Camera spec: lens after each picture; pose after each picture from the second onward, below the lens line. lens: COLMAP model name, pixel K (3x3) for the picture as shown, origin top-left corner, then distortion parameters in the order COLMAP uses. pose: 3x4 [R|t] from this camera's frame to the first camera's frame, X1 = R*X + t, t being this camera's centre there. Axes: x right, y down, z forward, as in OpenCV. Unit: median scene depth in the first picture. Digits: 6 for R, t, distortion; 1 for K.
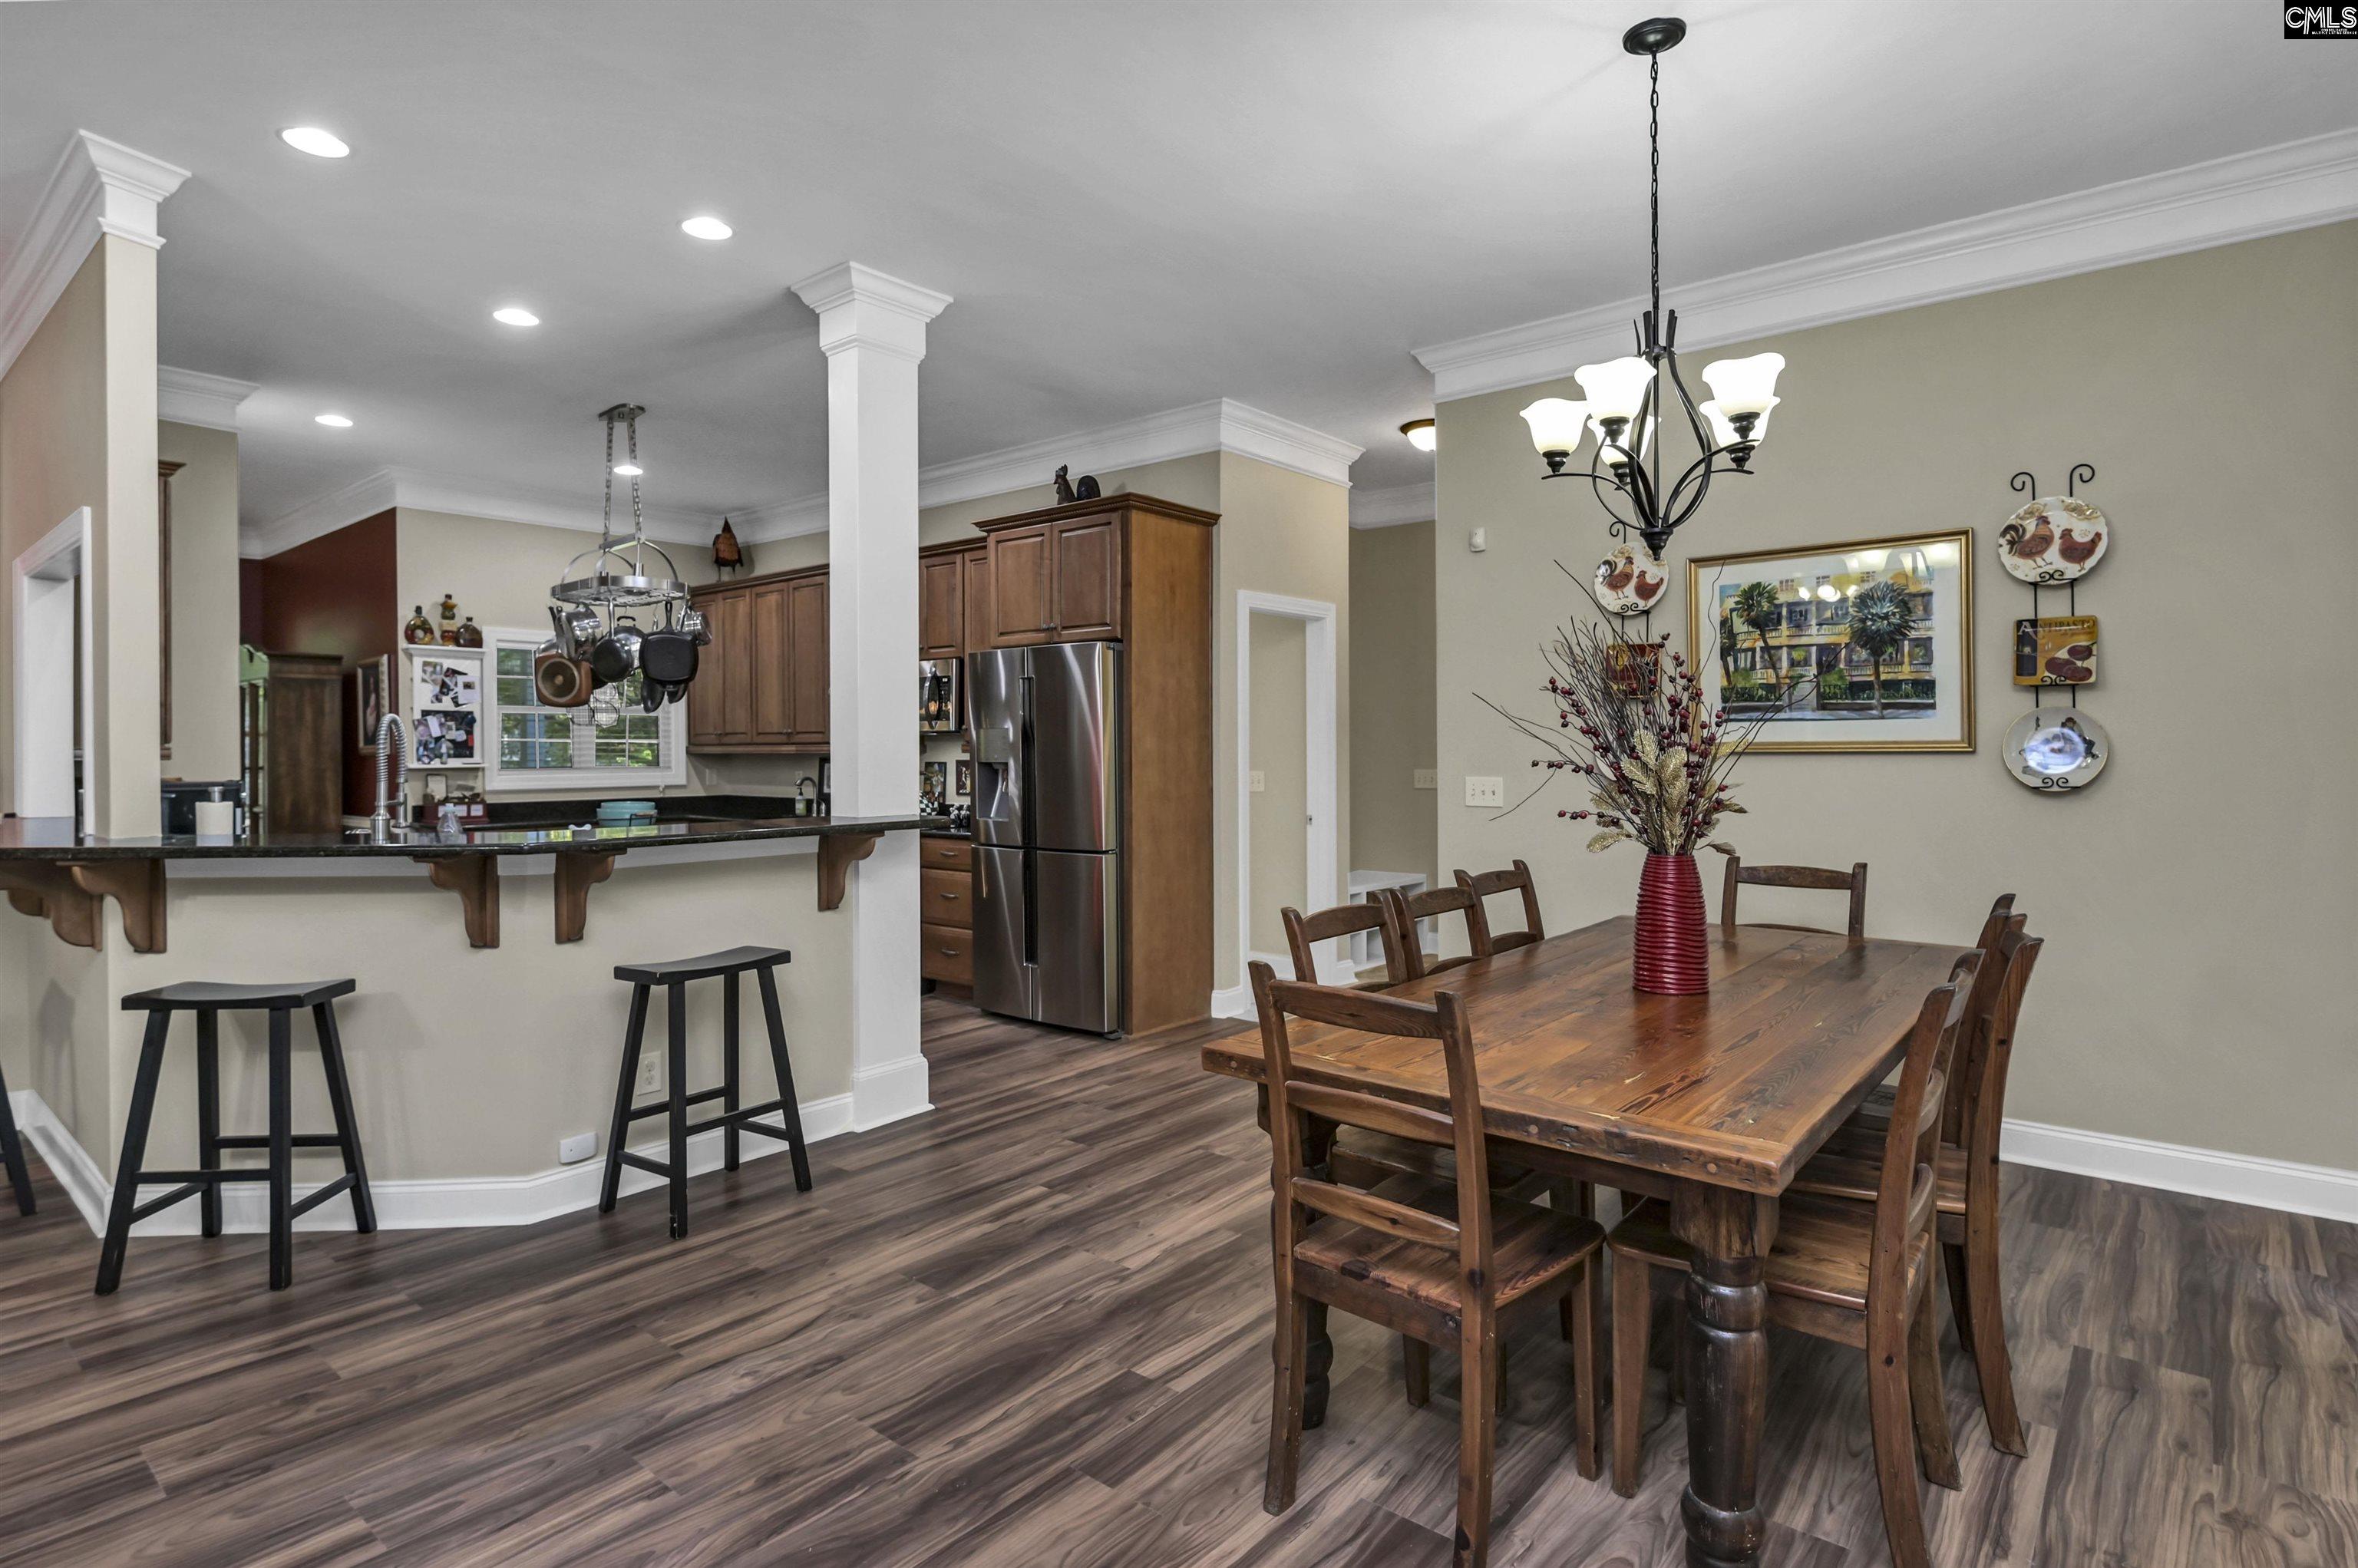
lens RADIAL K [[1211.1, 0, 1157.1], [0, 1211.1, 749.0], [0, 0, 1]] dist [0.004722, -0.005716]
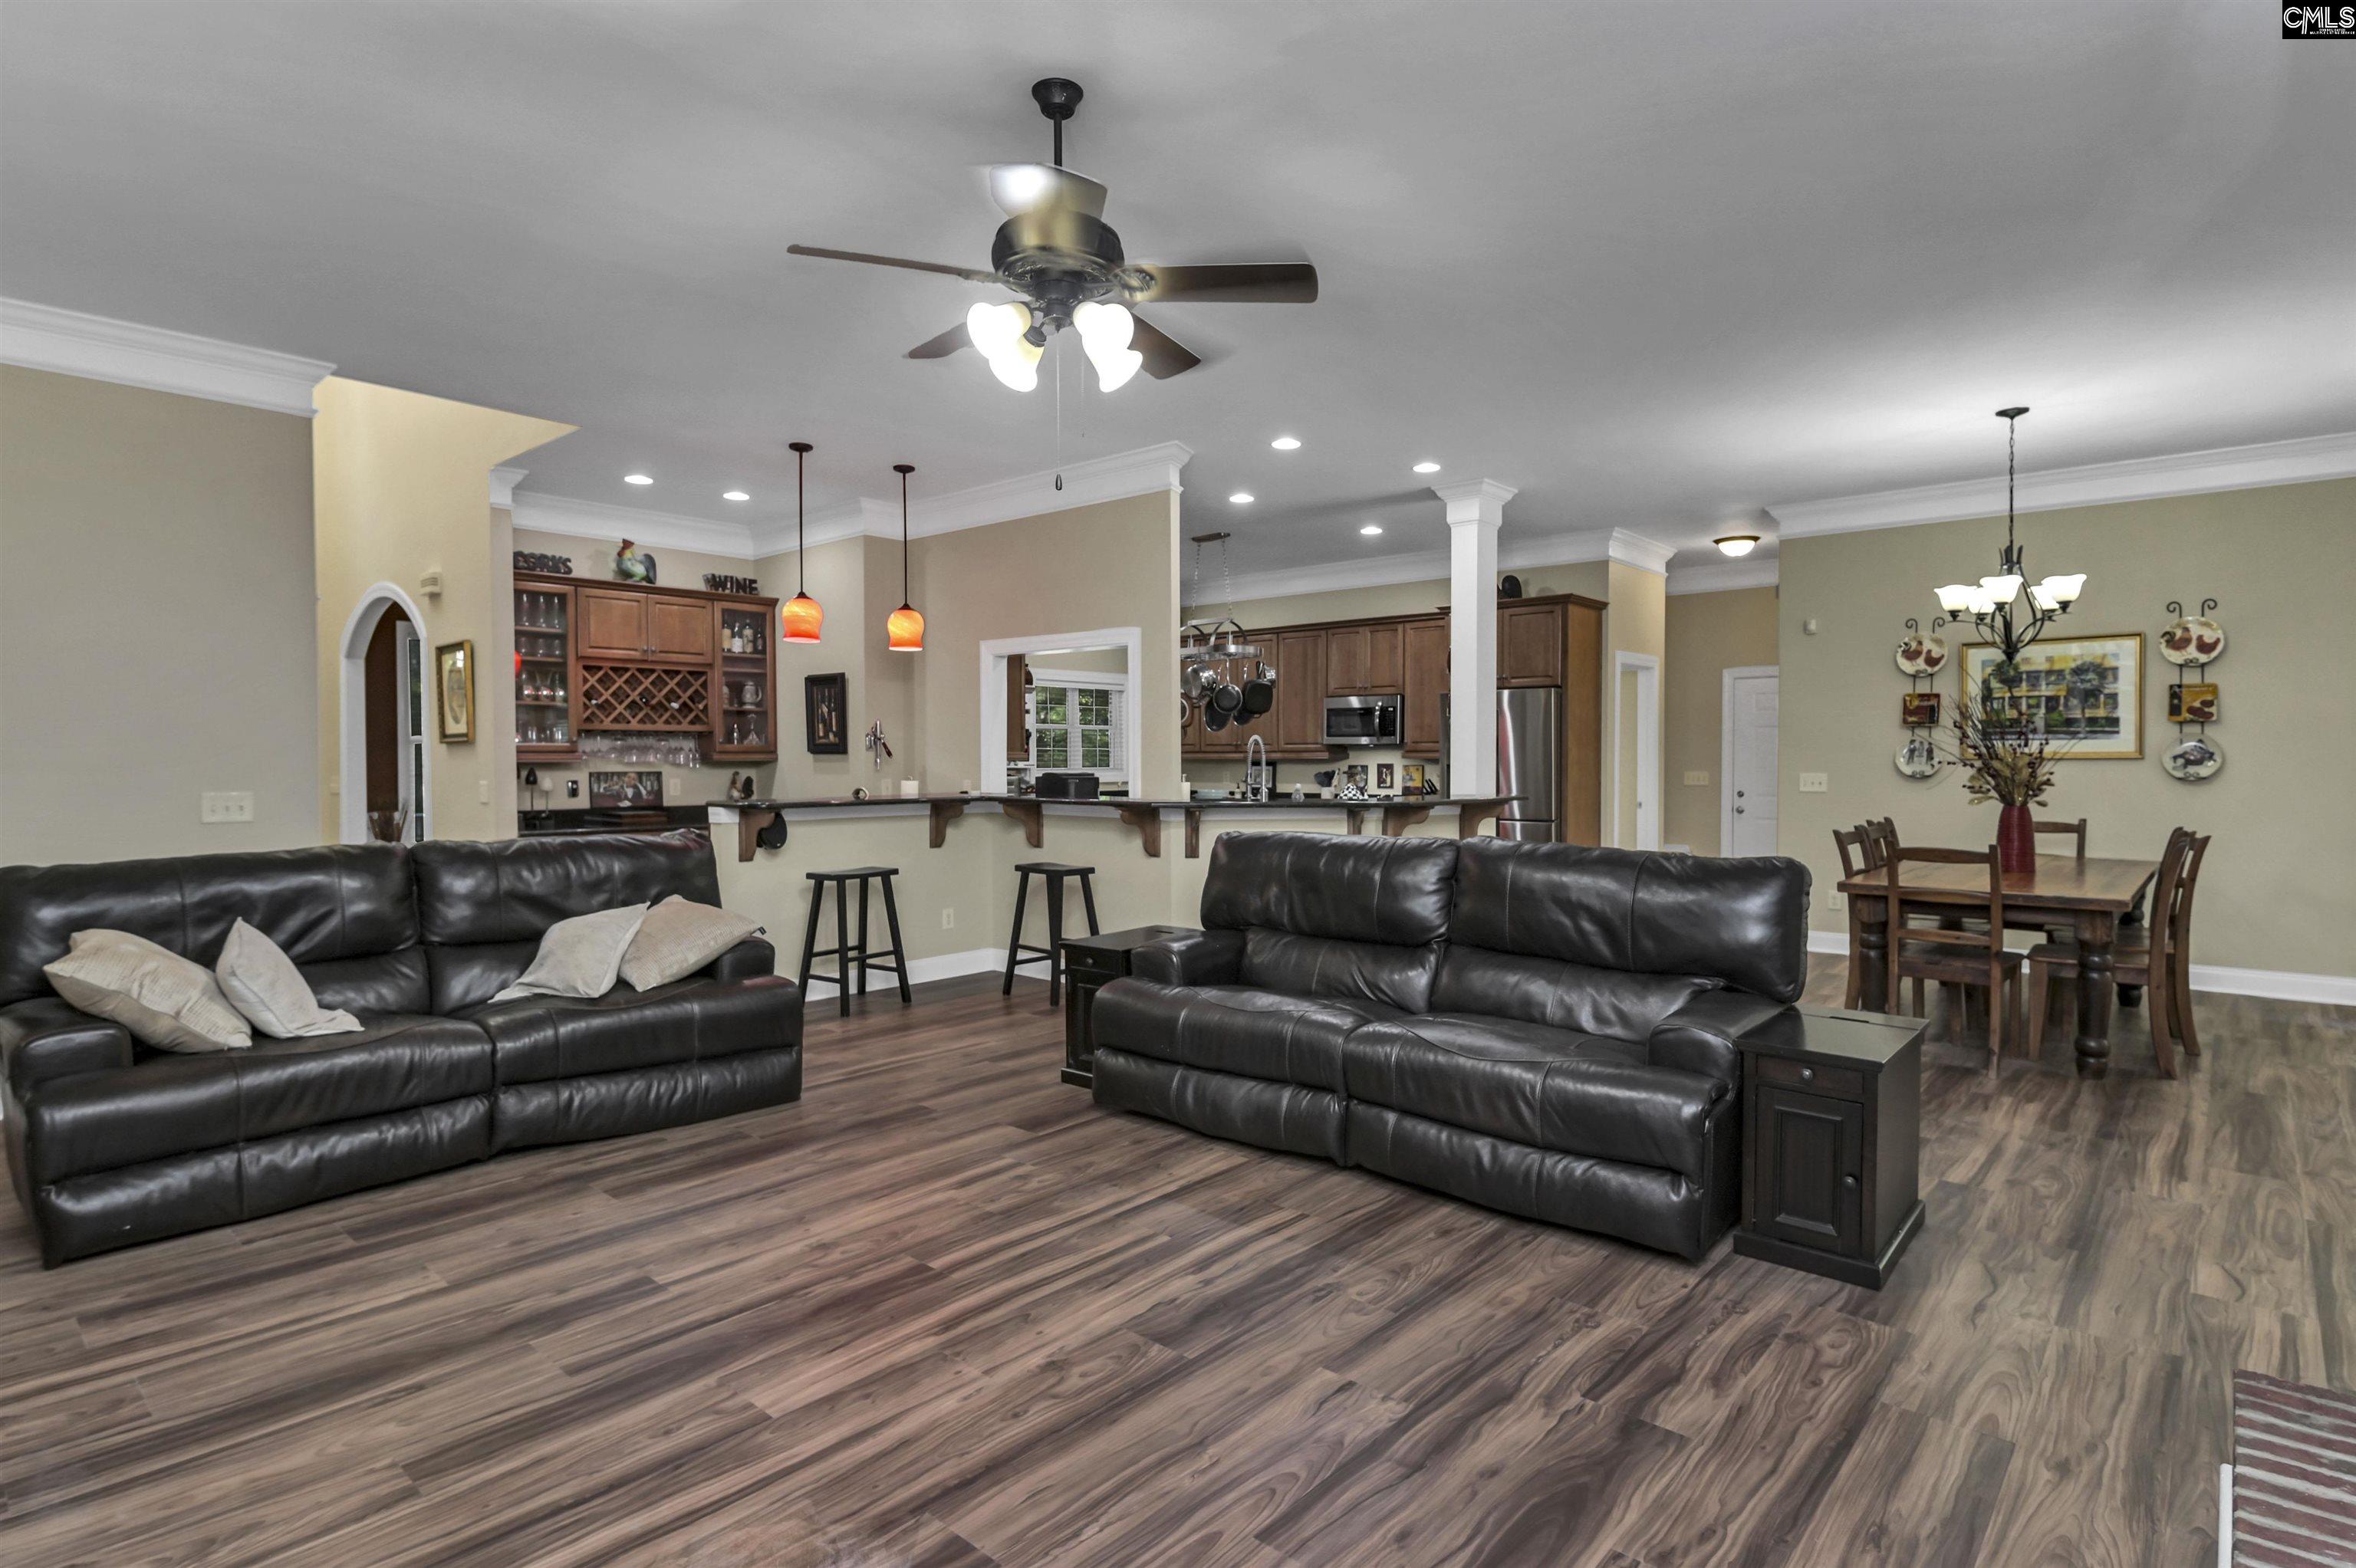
lens RADIAL K [[1210.0, 0, 1171.4], [0, 1210.0, 767.0], [0, 0, 1]] dist [0.004722, -0.005716]
pose [[0.999277, 0.003376, -0.037876, -0.477019], [-0.003397, 0.999994, -0.000481, 0.014504], [0.037874, 0.000609, 0.999282, -0.576753]]
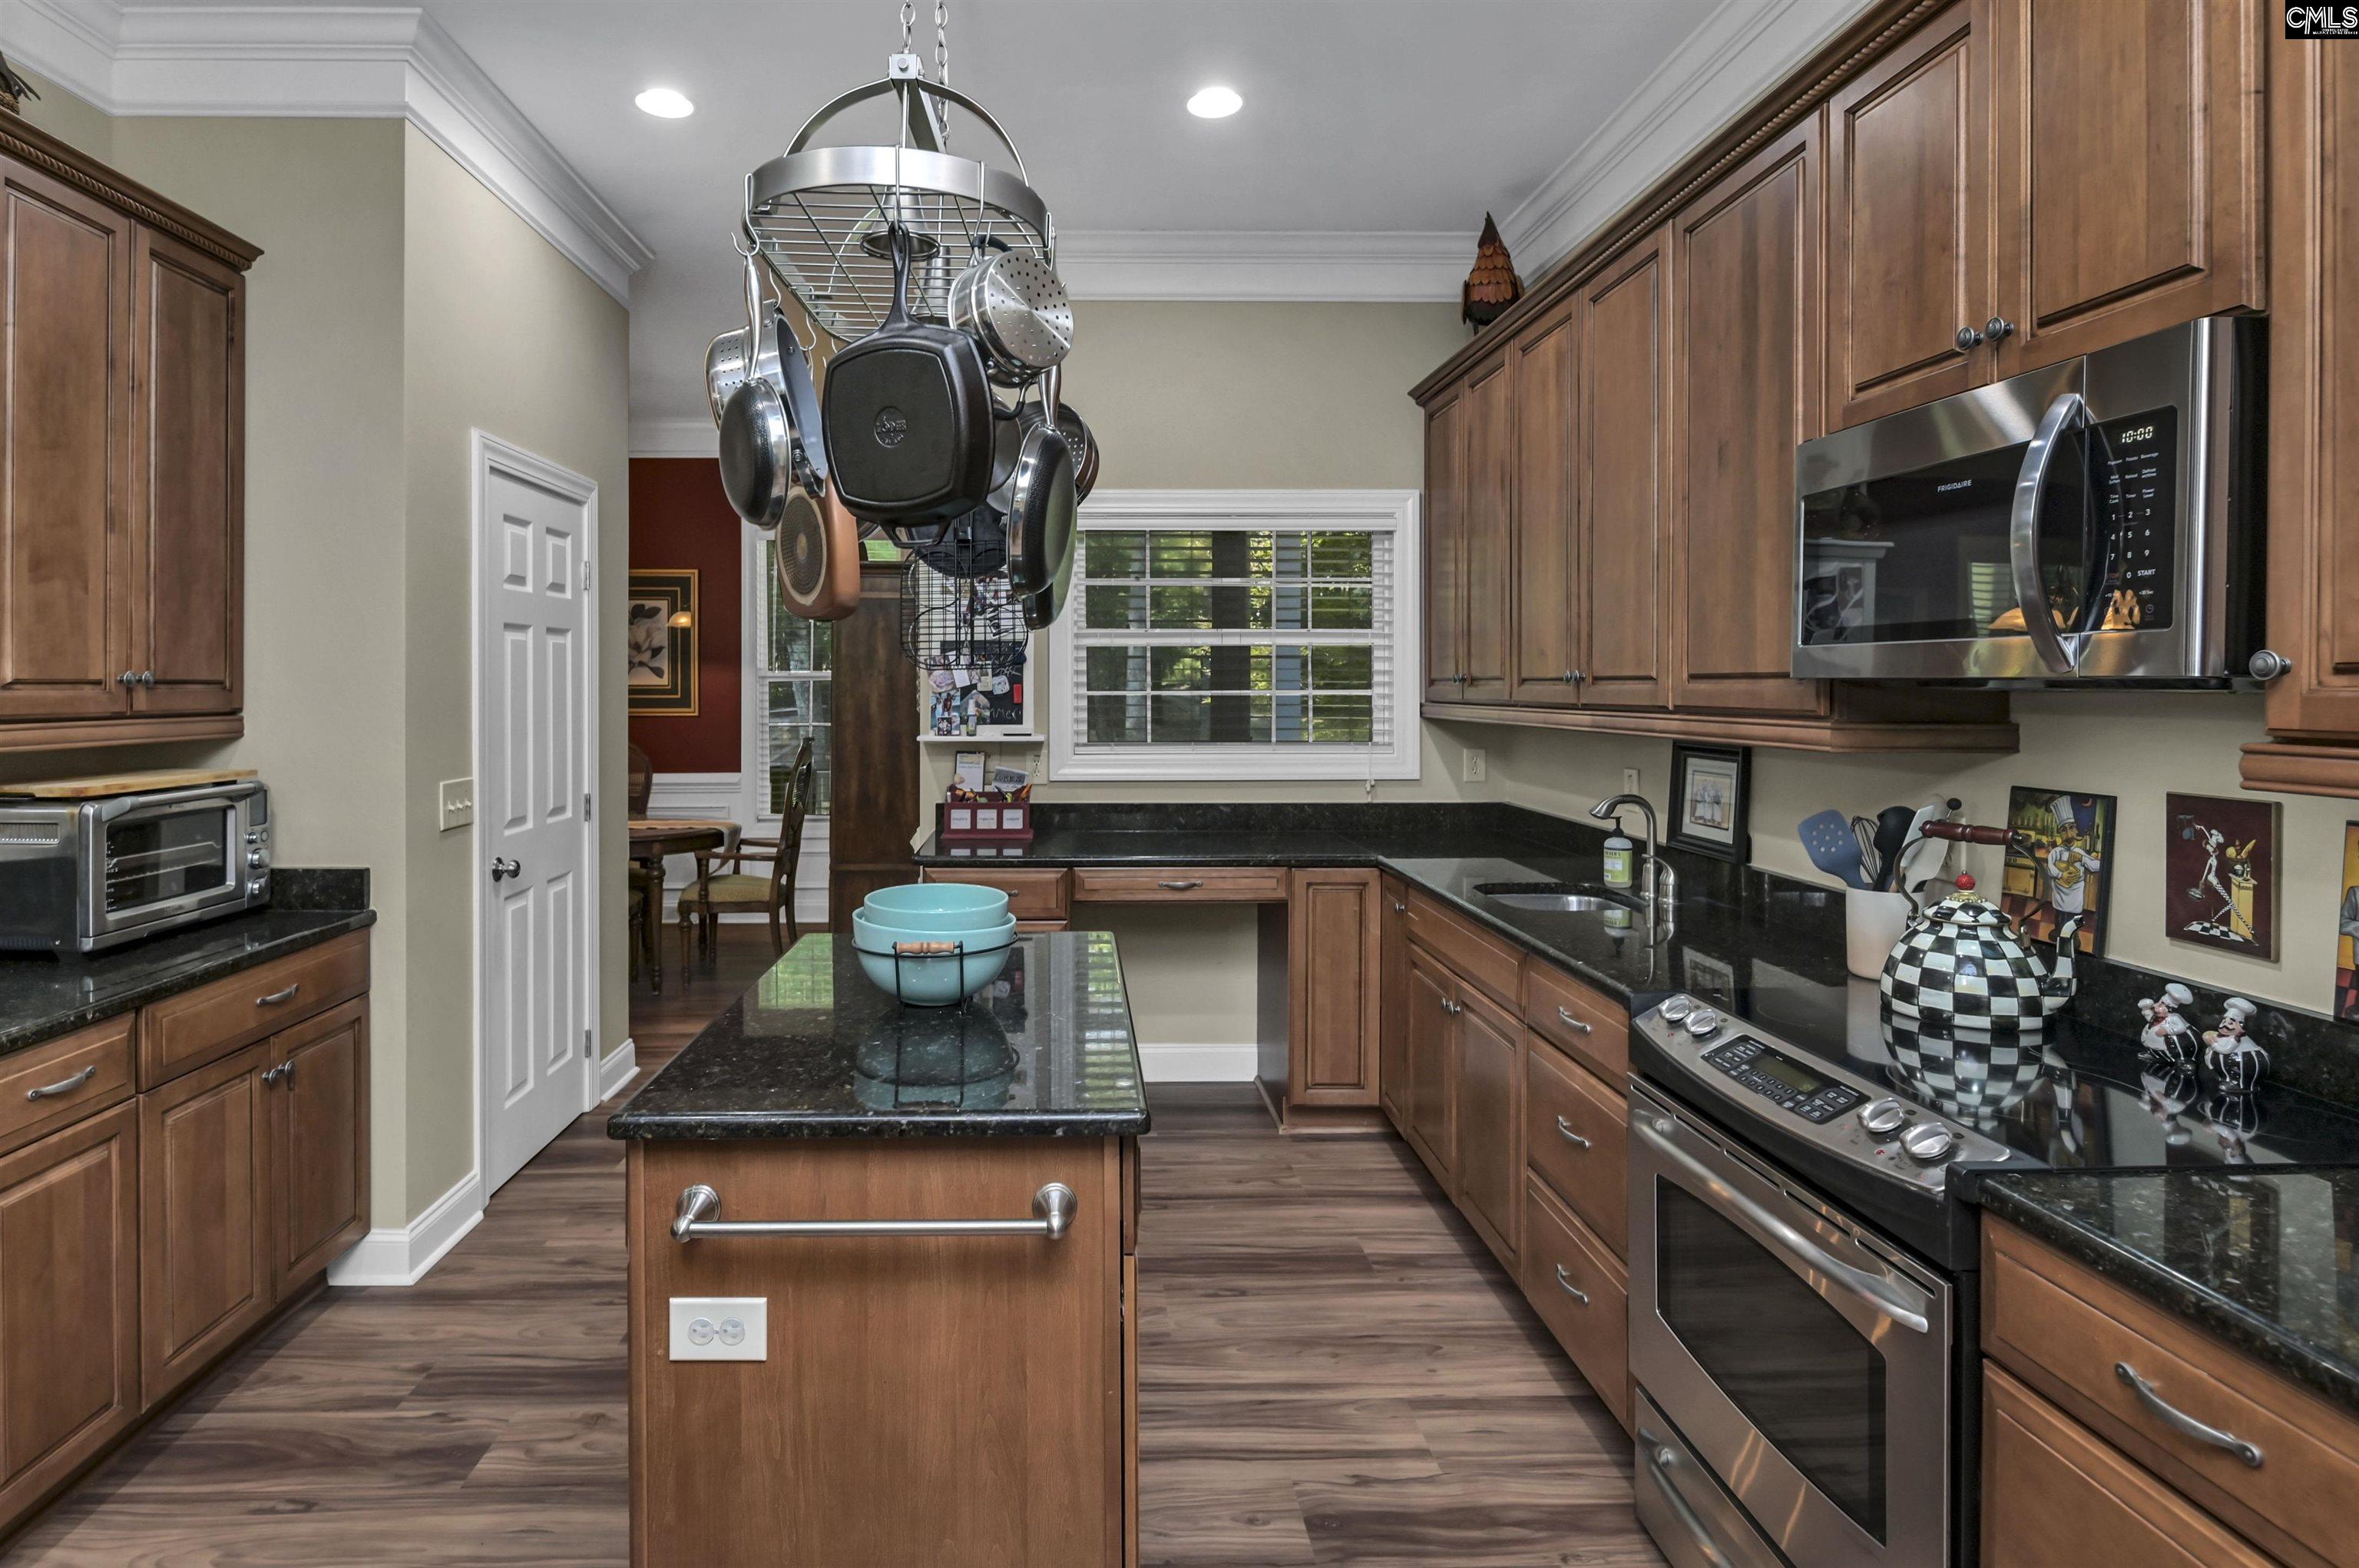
lens RADIAL K [[1211.7, 0, 1083.0], [0, 1211.7, 694.5], [0, 0, 1]] dist [0.004722, -0.005716]
pose [[0.669496, 0.009449, -0.742755, -0.180567], [-0.002532, 0.999942, 0.010439, -0.017935], [0.742811, -0.005108, 0.669481, 0.925893]]
